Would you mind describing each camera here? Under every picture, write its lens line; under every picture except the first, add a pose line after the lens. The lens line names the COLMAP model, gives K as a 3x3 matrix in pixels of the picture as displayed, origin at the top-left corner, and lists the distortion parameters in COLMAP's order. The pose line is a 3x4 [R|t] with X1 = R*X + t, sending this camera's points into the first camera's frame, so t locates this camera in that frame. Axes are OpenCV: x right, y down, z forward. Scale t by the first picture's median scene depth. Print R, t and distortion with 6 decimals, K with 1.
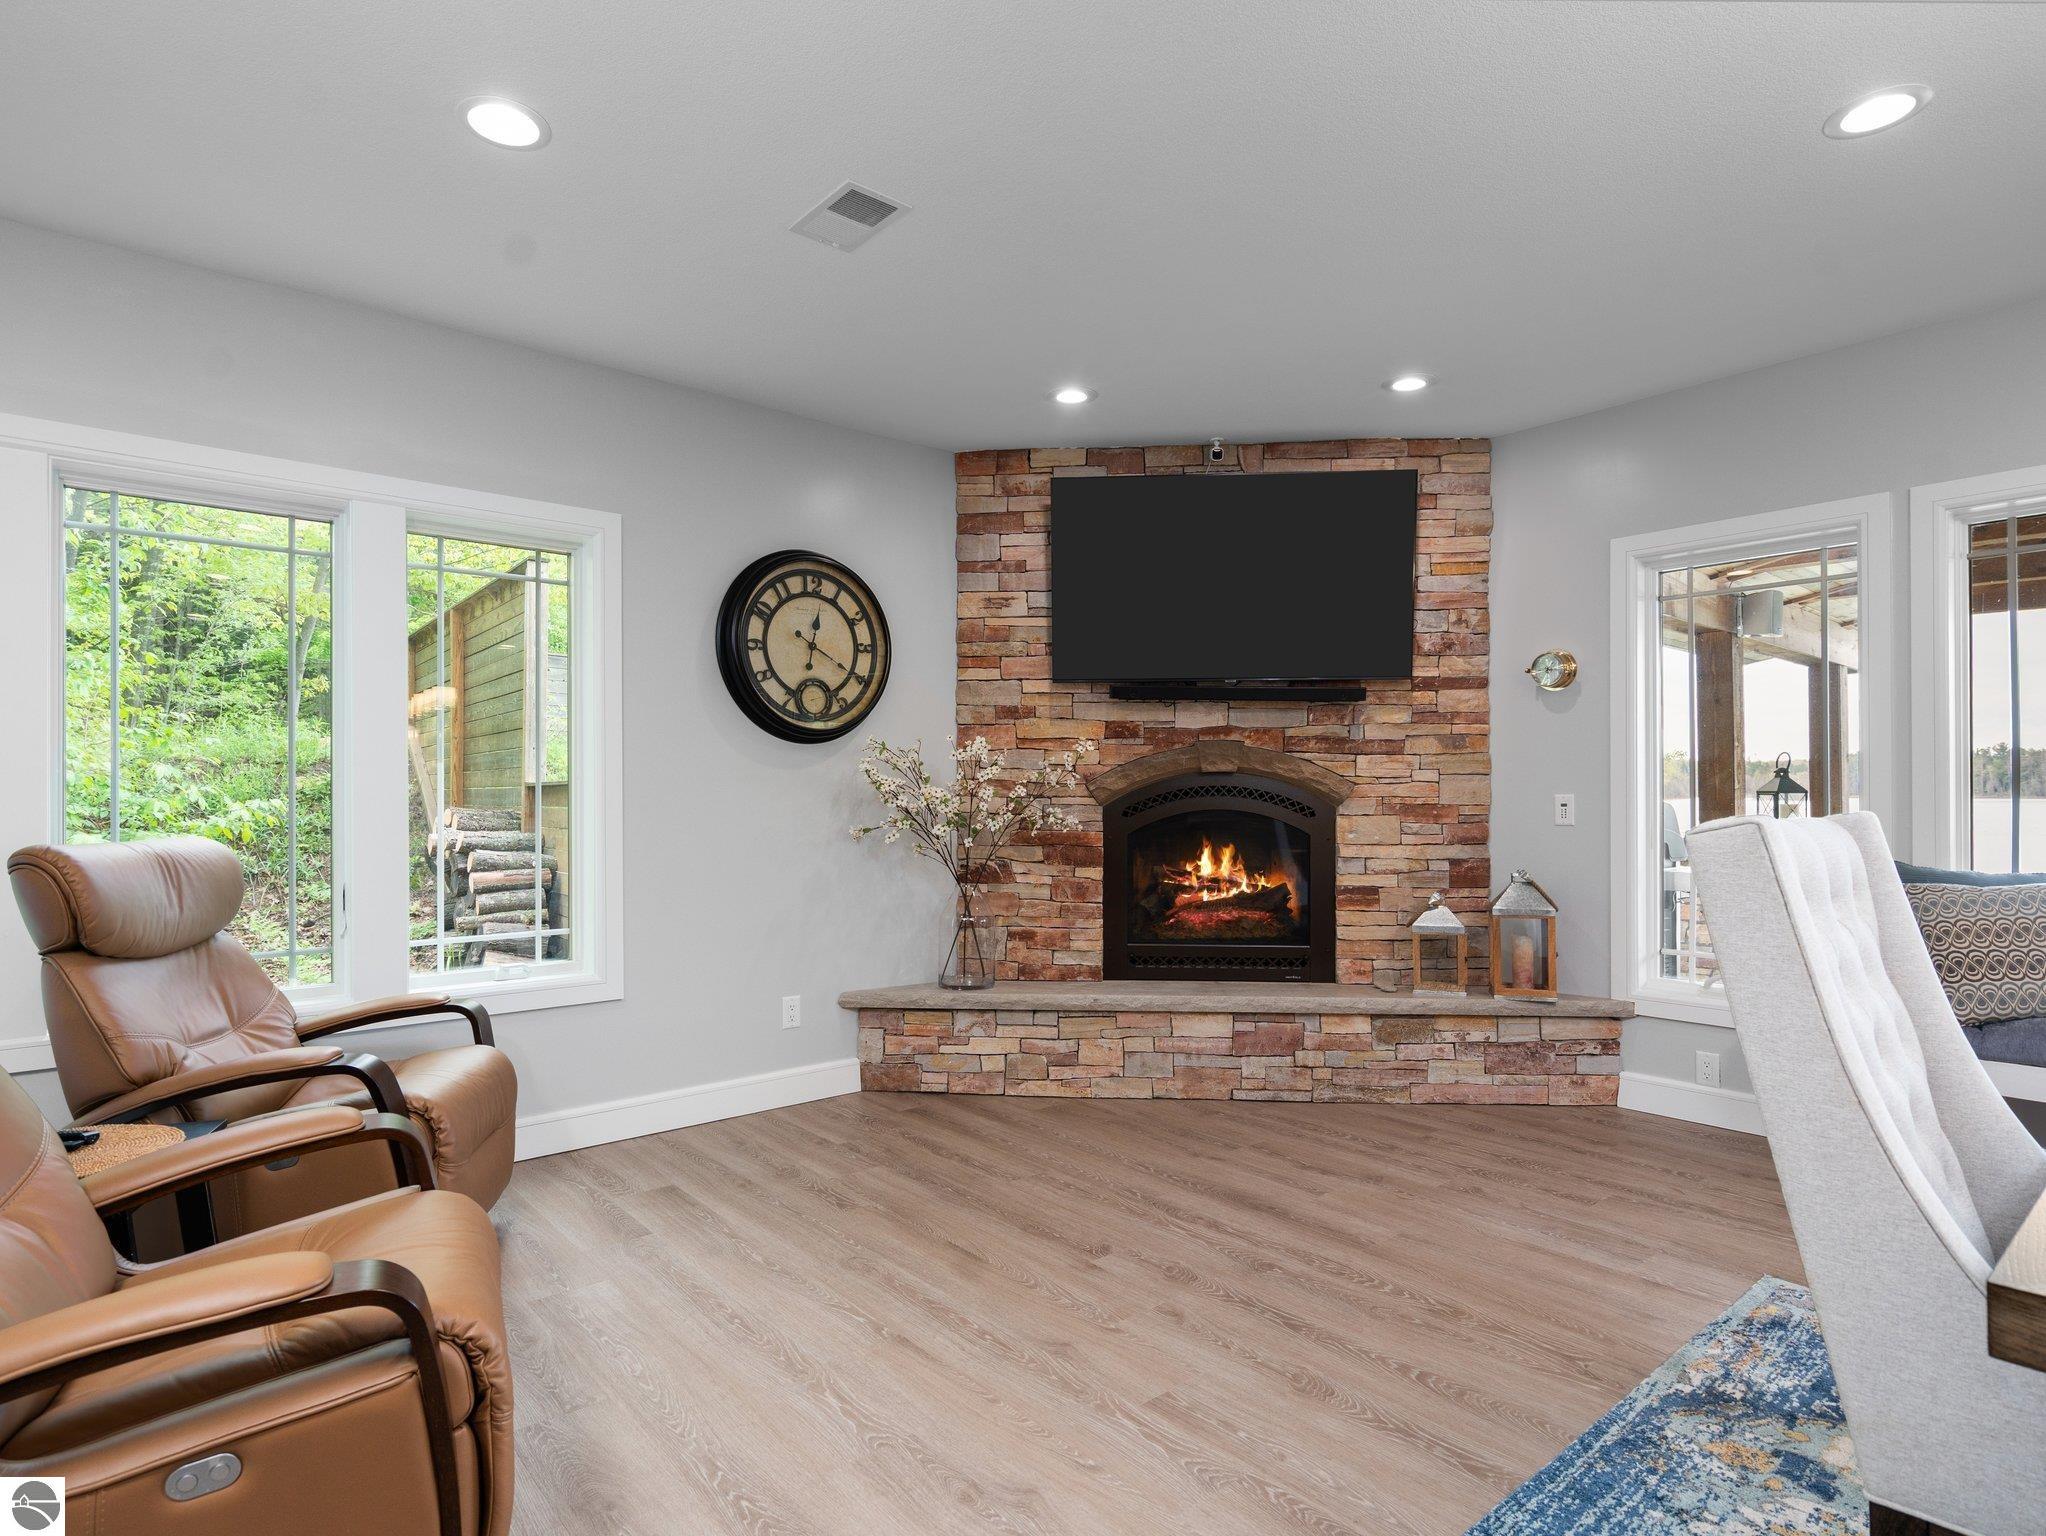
lens RADIAL K [[1108.8, 0, 1025.6], [0, 1108.8, 788.3], [0, 0, 1]] dist [-0.001846, 0.003539]
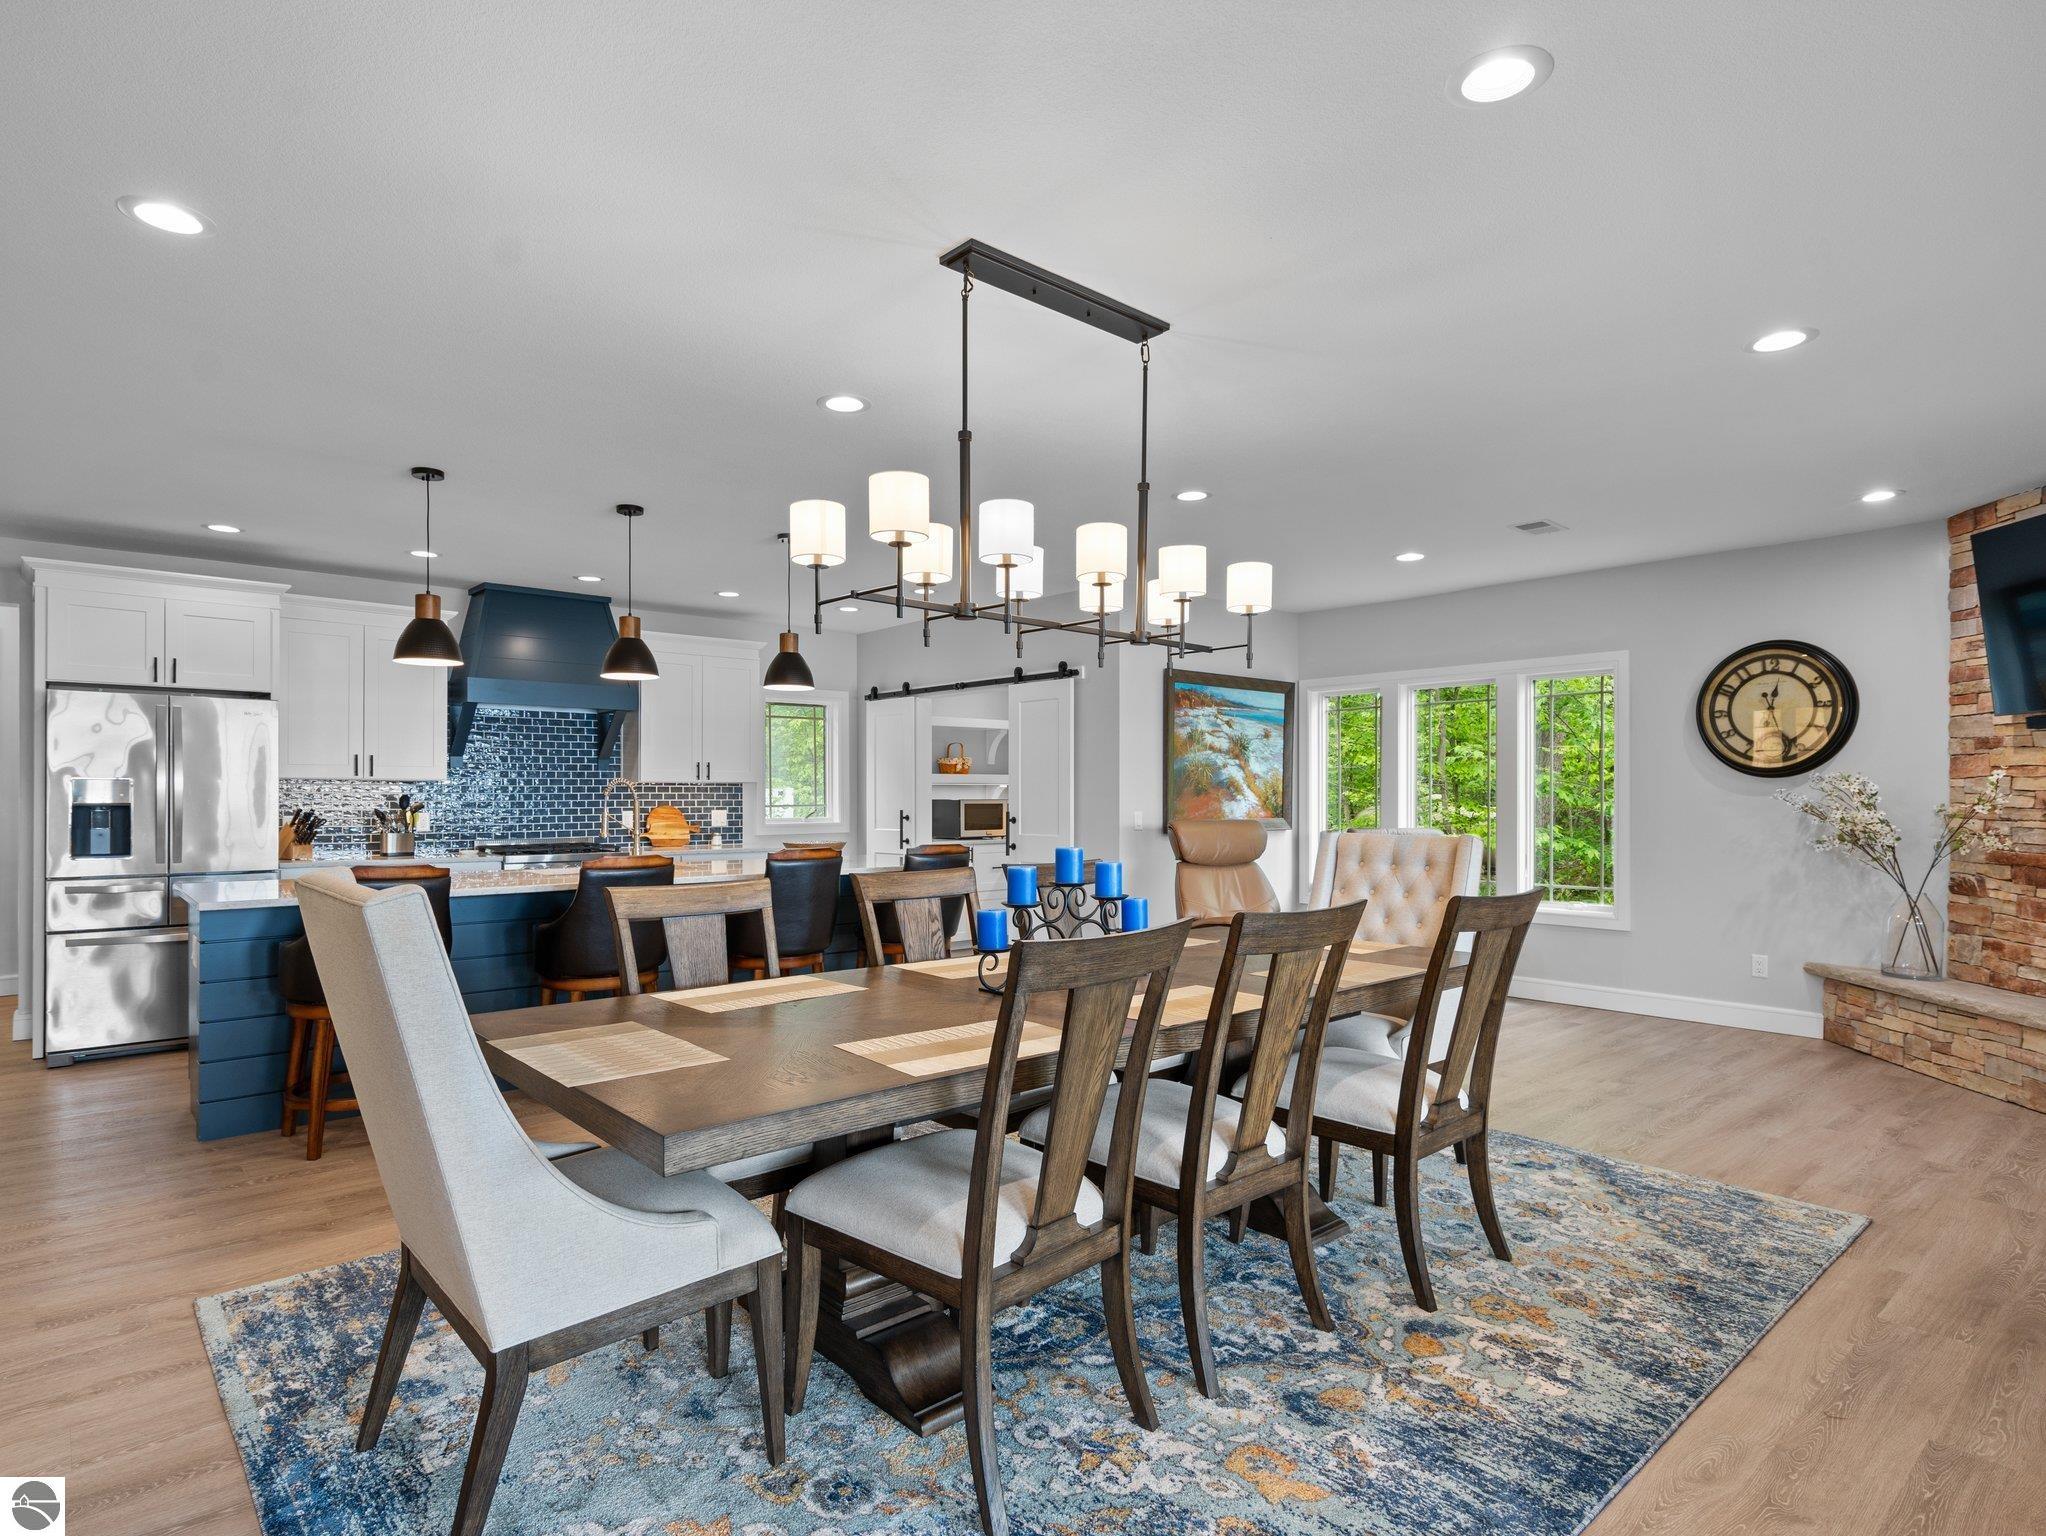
lens RADIAL K [[1108.8, 0, 995.7], [0, 1108.8, 792.8], [0, 0, 1]] dist [-0.001846, 0.003539]
pose [[0.006416, -0.001146, -0.999979, 1.117792], [0.006994, 0.999975, -0.001101, -0.025270], [0.999955, -0.006987, 0.006423, 0.007290]]
